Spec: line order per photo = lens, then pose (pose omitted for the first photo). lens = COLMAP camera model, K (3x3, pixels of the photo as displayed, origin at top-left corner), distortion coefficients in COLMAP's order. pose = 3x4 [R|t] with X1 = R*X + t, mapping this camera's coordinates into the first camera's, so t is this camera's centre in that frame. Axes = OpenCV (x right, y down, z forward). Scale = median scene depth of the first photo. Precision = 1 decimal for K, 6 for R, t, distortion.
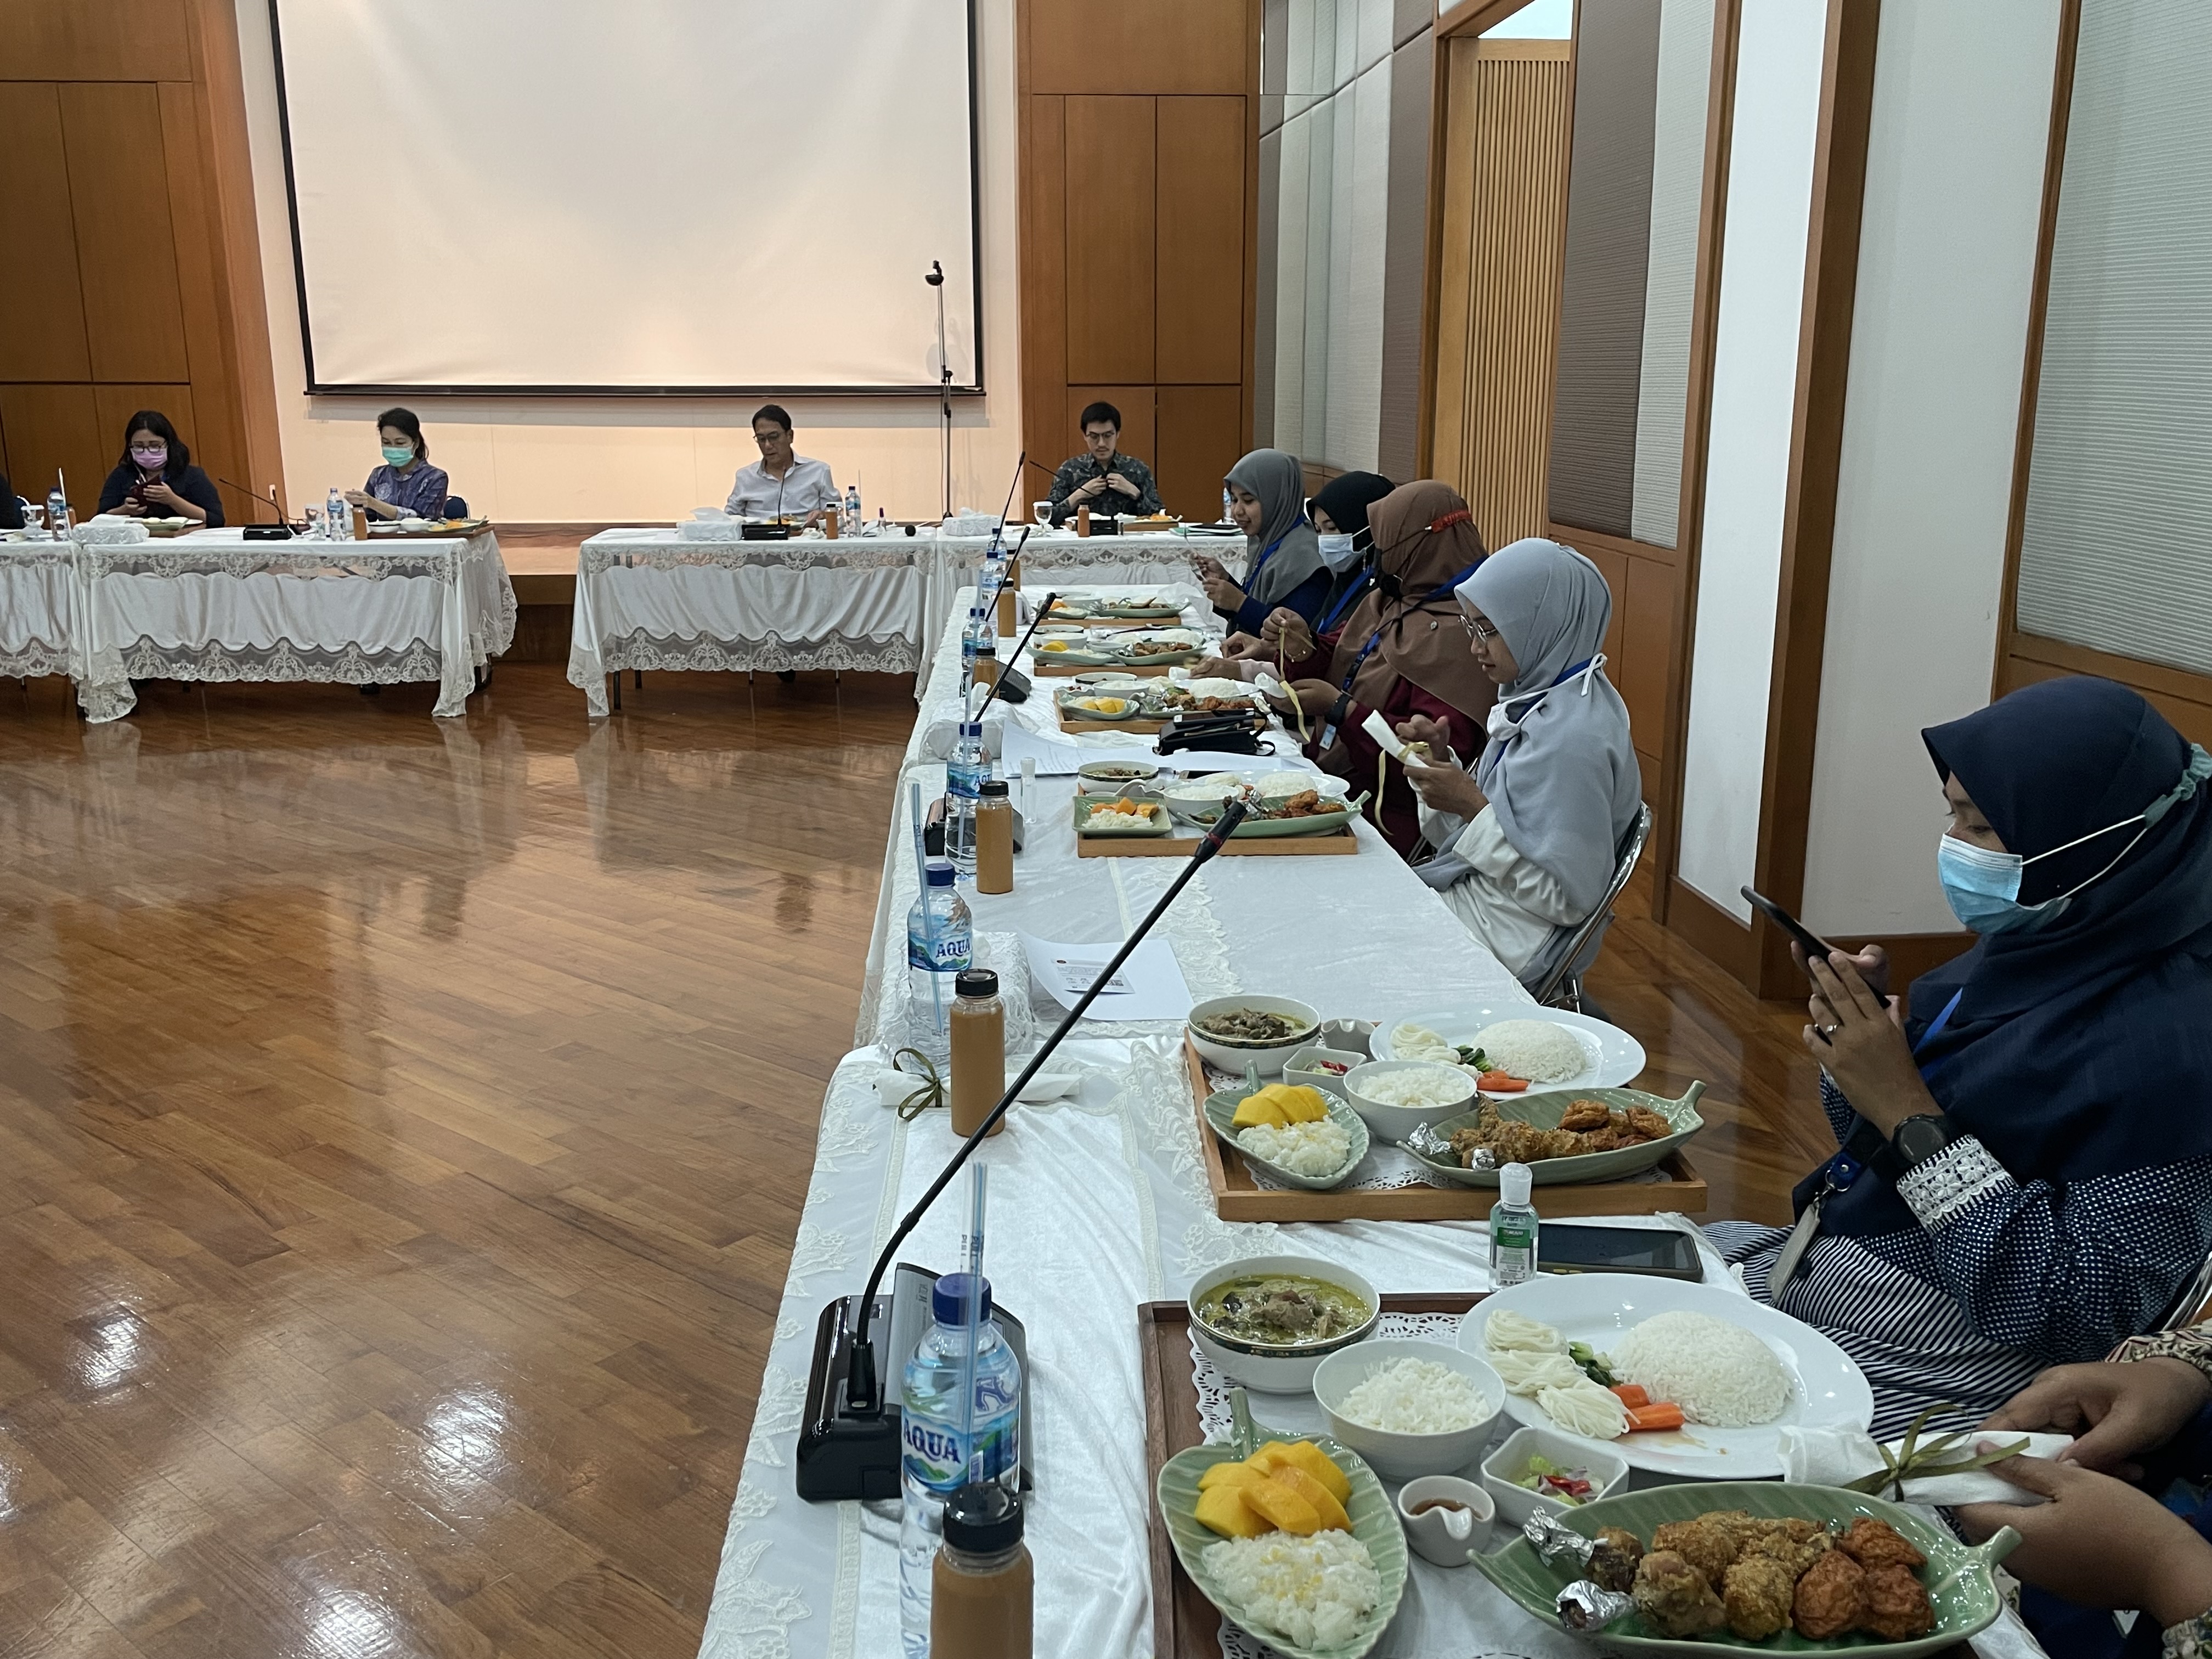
lens RADIAL K [[1825.6, 0, 1106.0], [0, 1825.6, 829.5], [0, 0, 1]] dist [-0.009738, -0.006062]
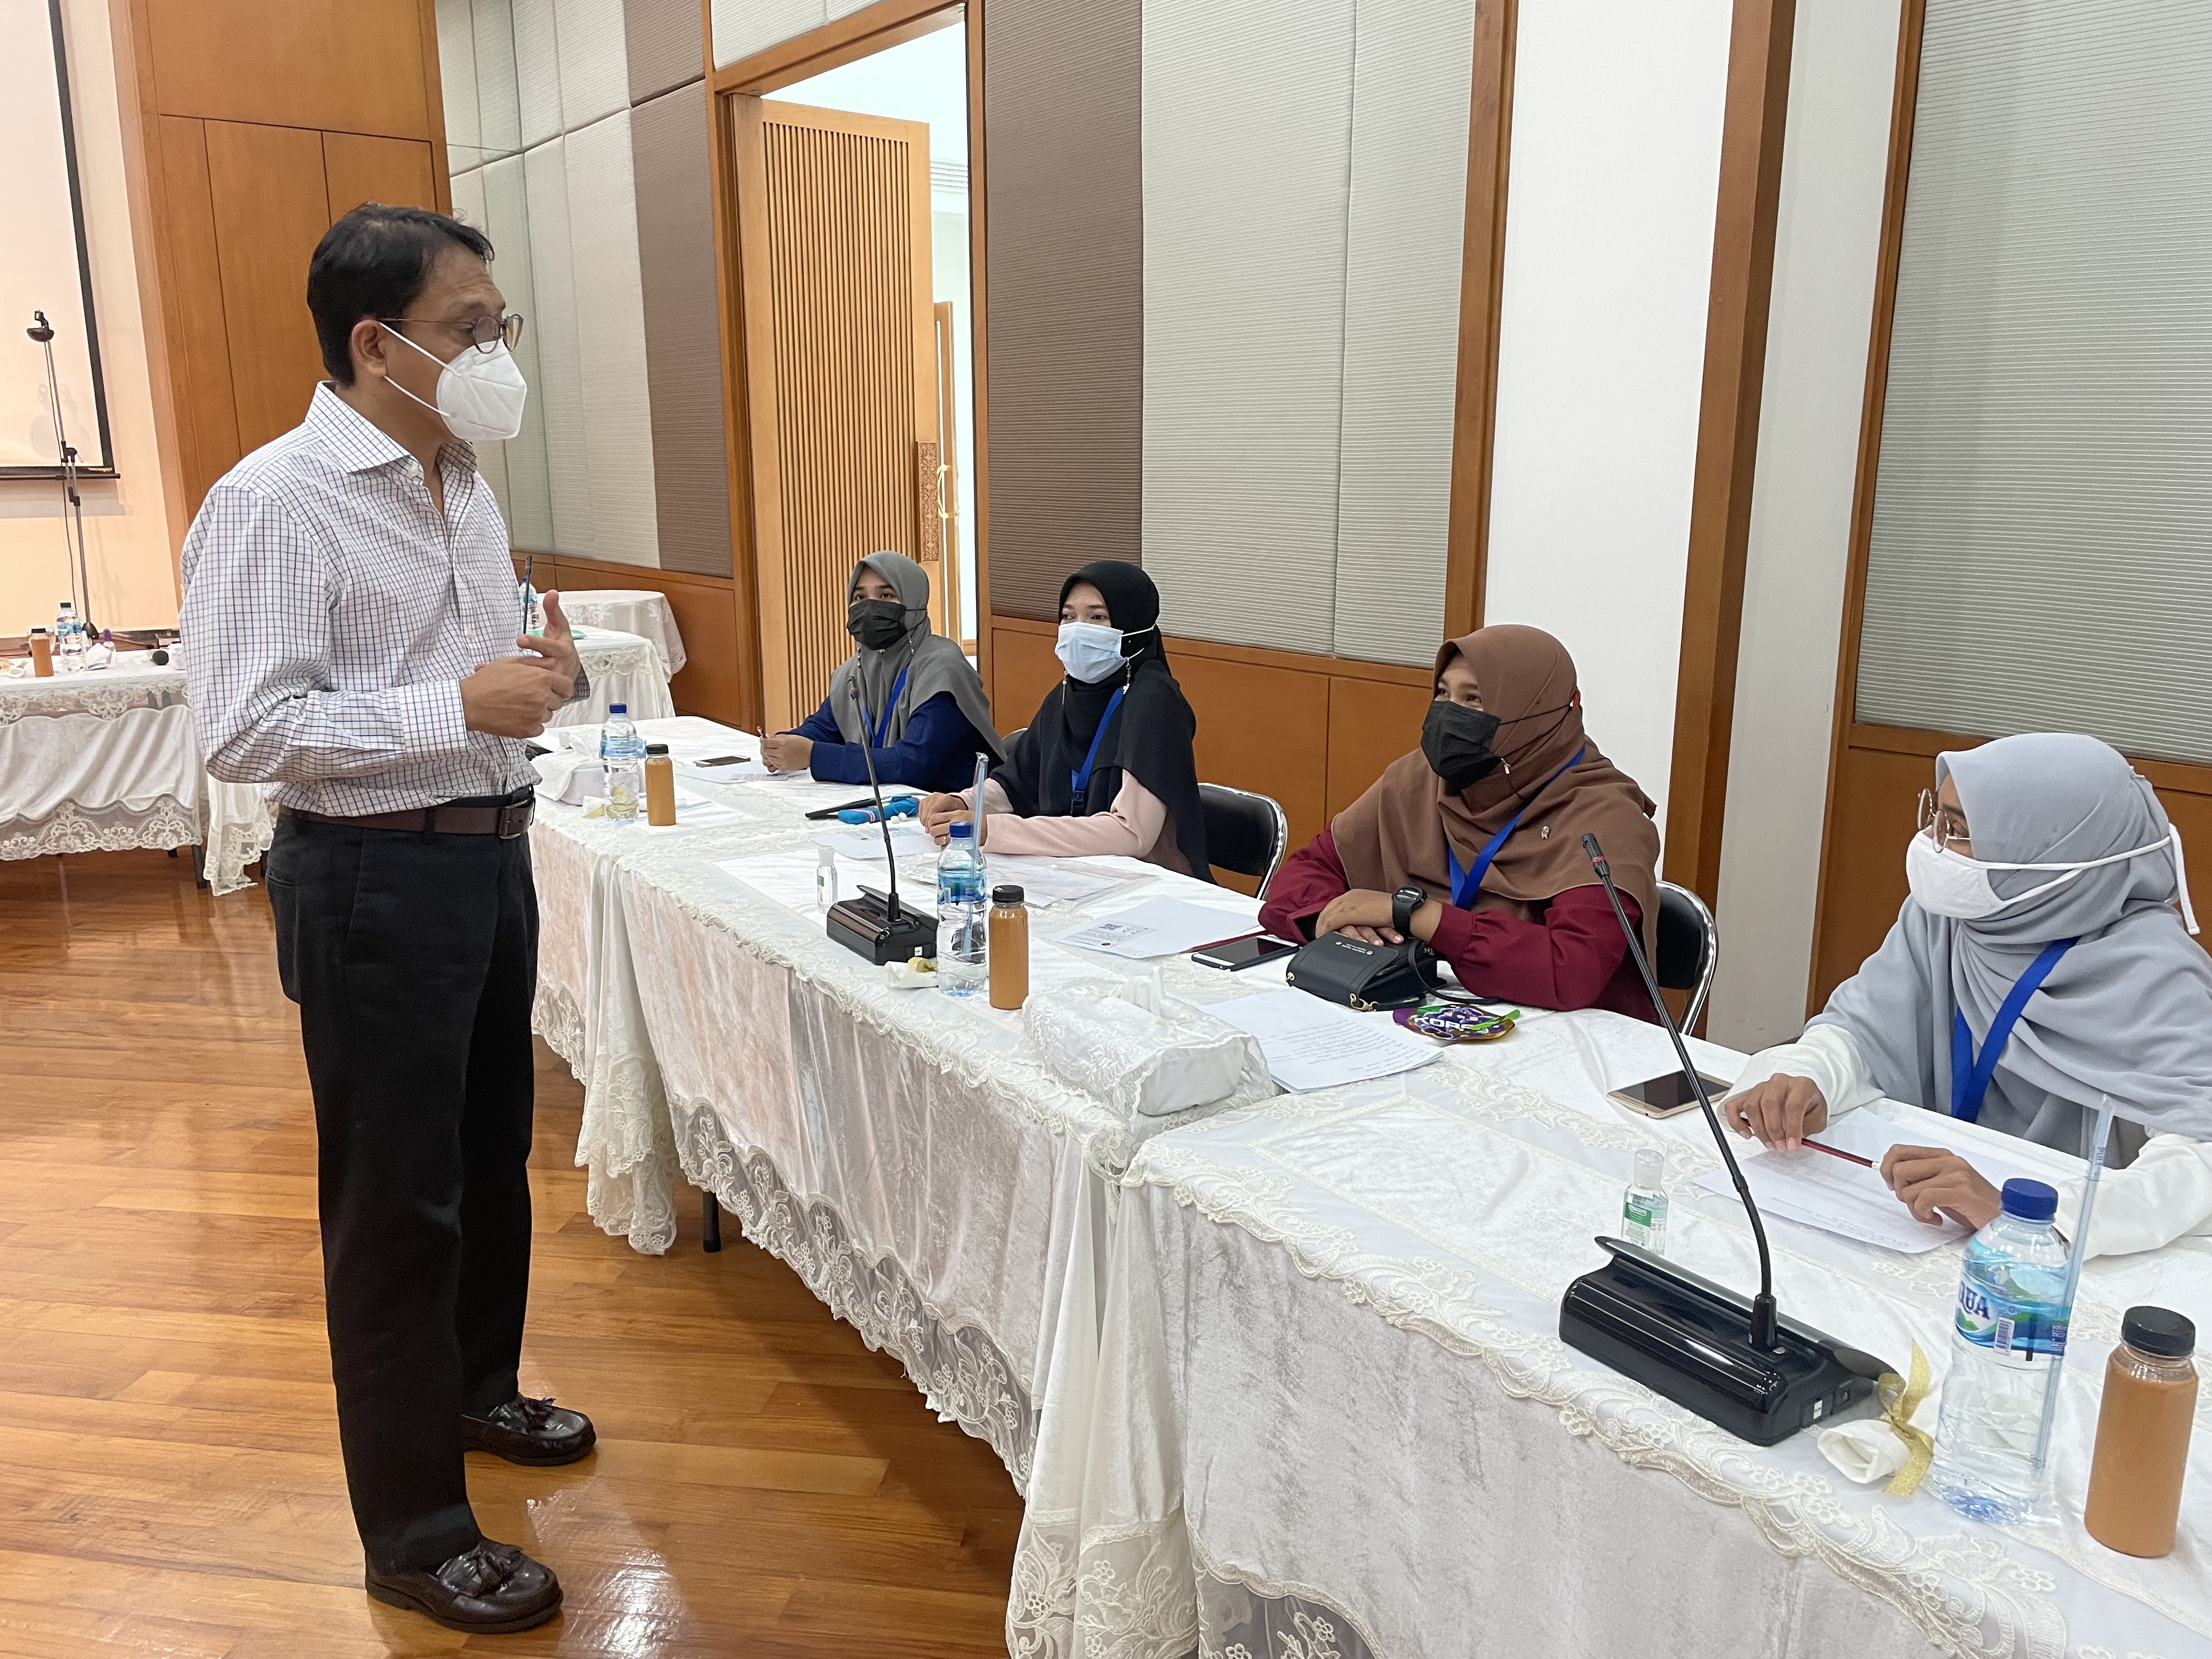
lens RADIAL K [[1645.6, 0, 1106.0], [0, 1645.6, 829.5], [0, 0, 1]] dist [0.004703, -0.004547]
pose [[0.848327, -0.112574, 0.517367, -0.127109], [0.122810, 0.992324, 0.014549, -0.051182], [-0.515034, 0.051195, 0.855640, 0.201320]]
